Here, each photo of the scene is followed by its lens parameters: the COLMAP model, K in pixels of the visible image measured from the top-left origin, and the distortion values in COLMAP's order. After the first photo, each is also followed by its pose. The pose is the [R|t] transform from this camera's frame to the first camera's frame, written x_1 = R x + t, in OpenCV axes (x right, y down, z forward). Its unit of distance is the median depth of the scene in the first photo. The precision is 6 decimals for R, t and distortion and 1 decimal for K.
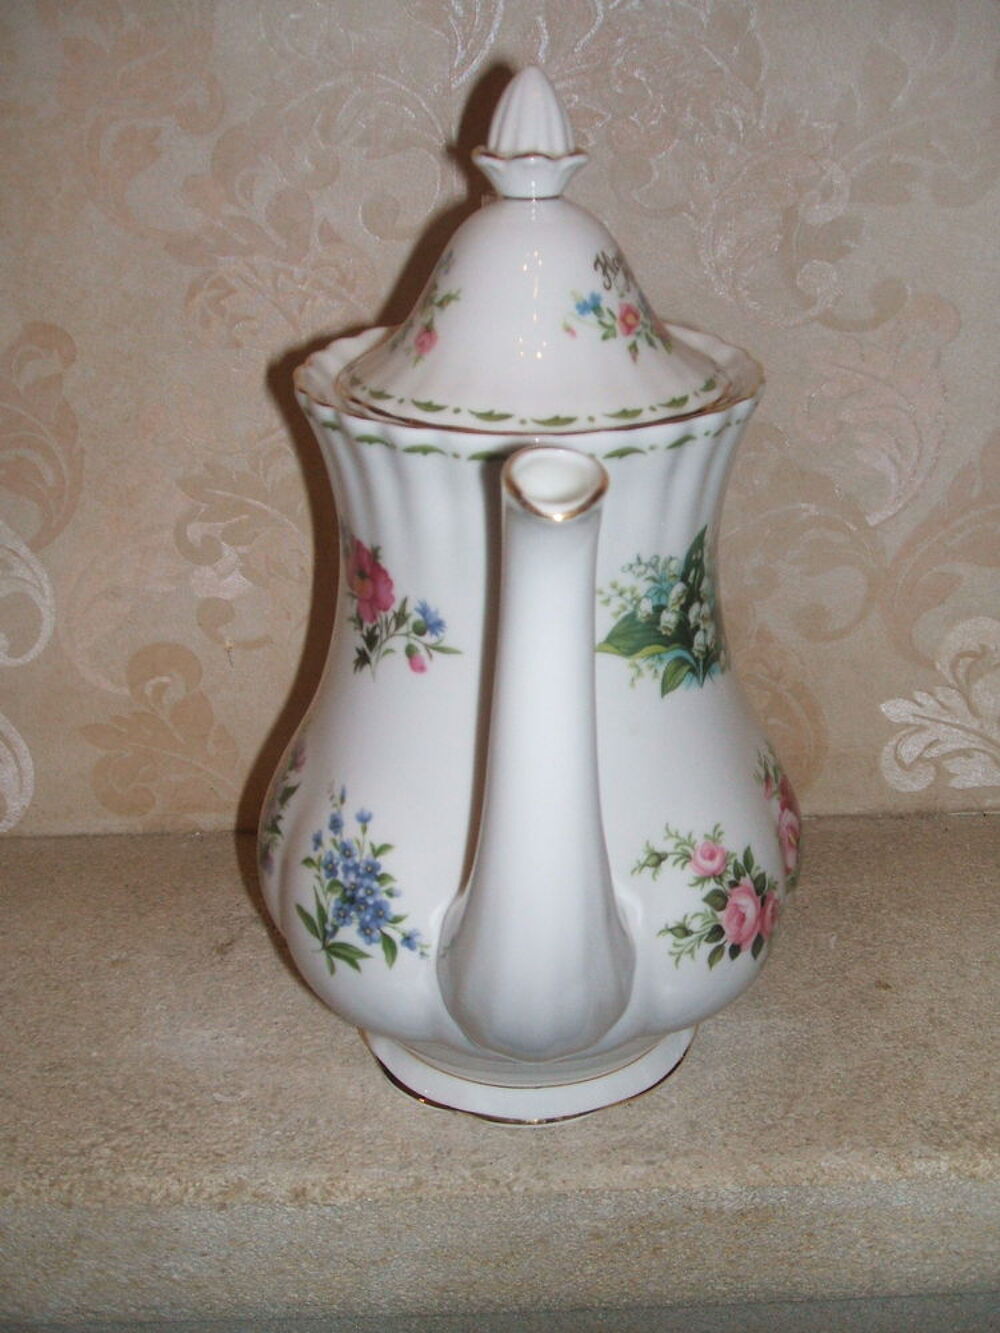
lens RADIAL K [[1439.2, 0, 500.0], [0, 1439.2, 666.5], [0, 0, 1]] dist [-0.173995, 0.199657]
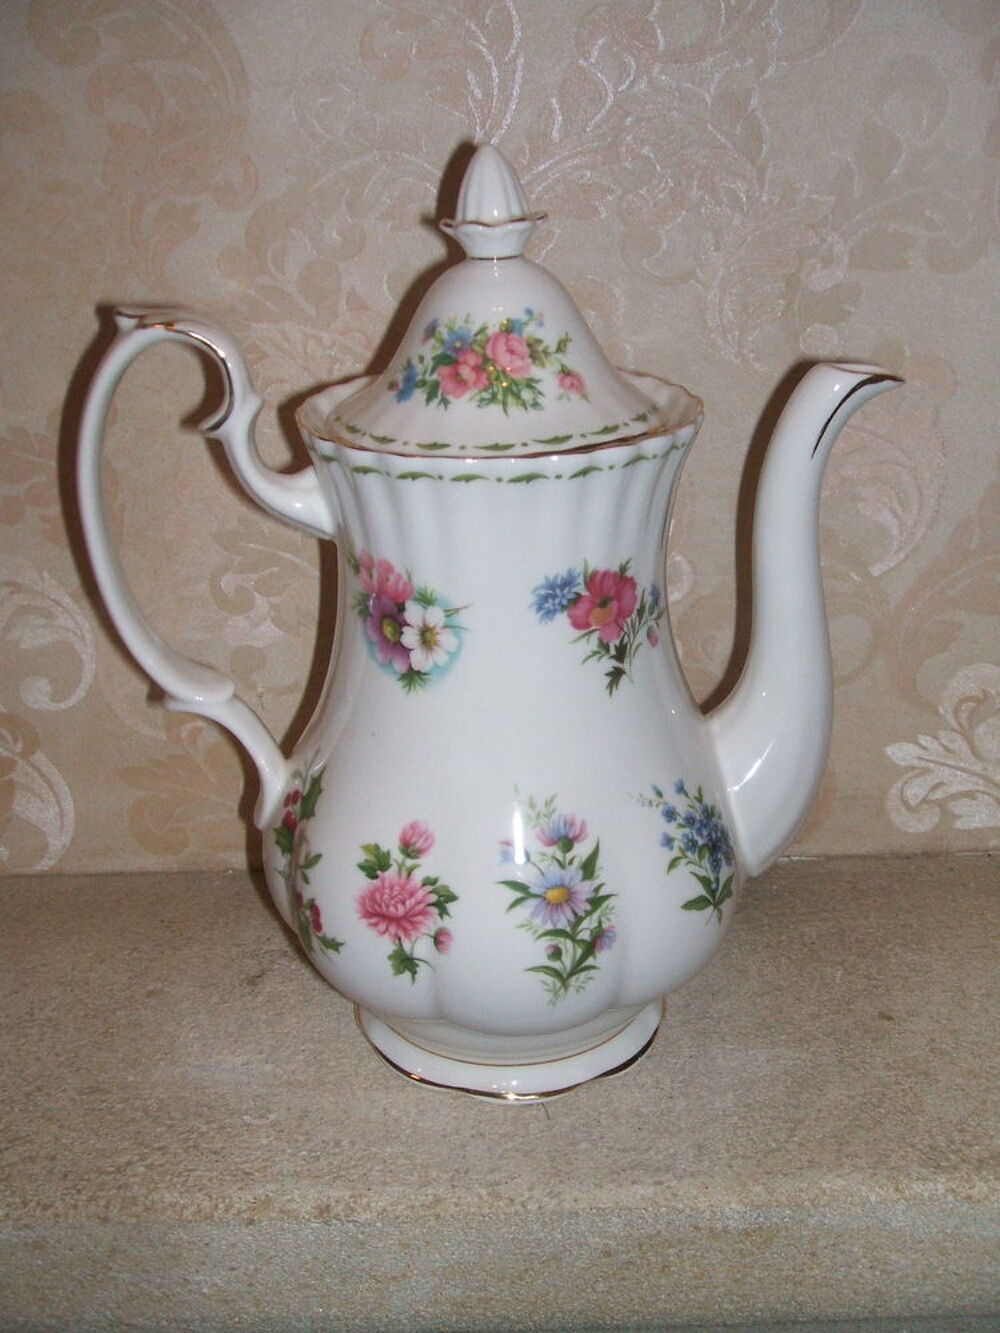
lens RADIAL K [[1439.2, 0, 500.0], [0, 1439.2, 666.5], [0, 0, 1]] dist [-0.173995, 0.199657]
pose [[0.999741, -0.000811, -0.022755, 0.011791], [-0.000018, 0.999336, -0.036428, 0.006283], [0.022769, 0.036419, 0.999077, -0.054547]]
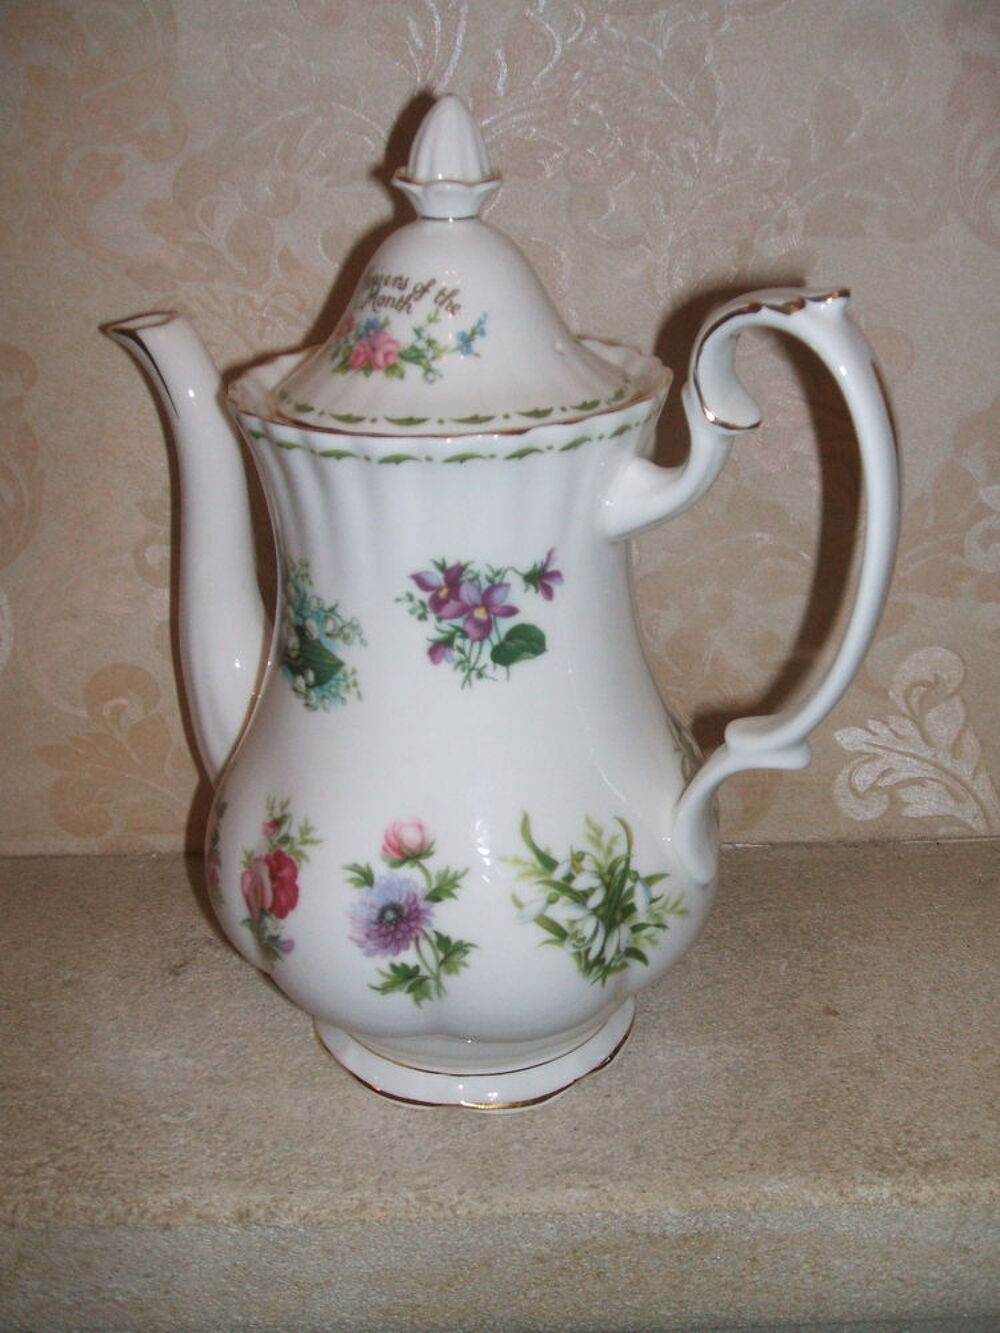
lens RADIAL K [[1439.2, 0, 500.0], [0, 1439.2, 666.5], [0, 0, 1]] dist [-0.173995, 0.199657]
pose [[0.999844, 0.009965, 0.014553, 0.019260], [-0.009693, 0.999780, -0.018619, 0.001015], [-0.014735, 0.018475, 0.999721, -0.007596]]
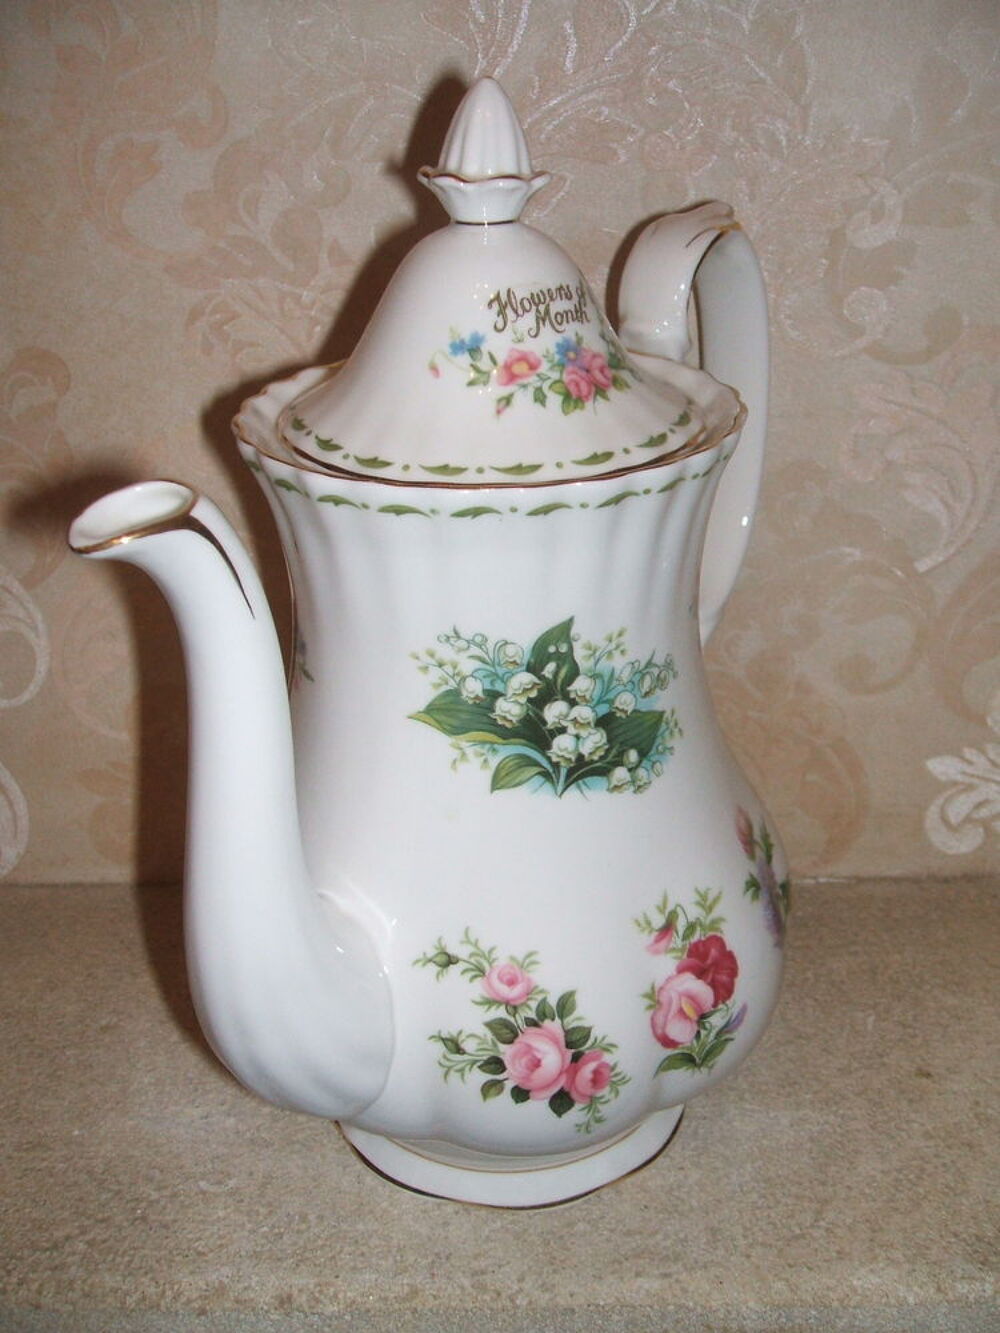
lens RADIAL K [[1439.2, 0, 500.0], [0, 1439.2, 666.5], [0, 0, 1]] dist [-0.173995, 0.199657]
pose [[0.999432, 0.014280, -0.030531, 0.018522], [-0.014289, 0.999898, -0.000072, -0.039145], [0.030527, 0.000508, 0.999534, 0.075865]]
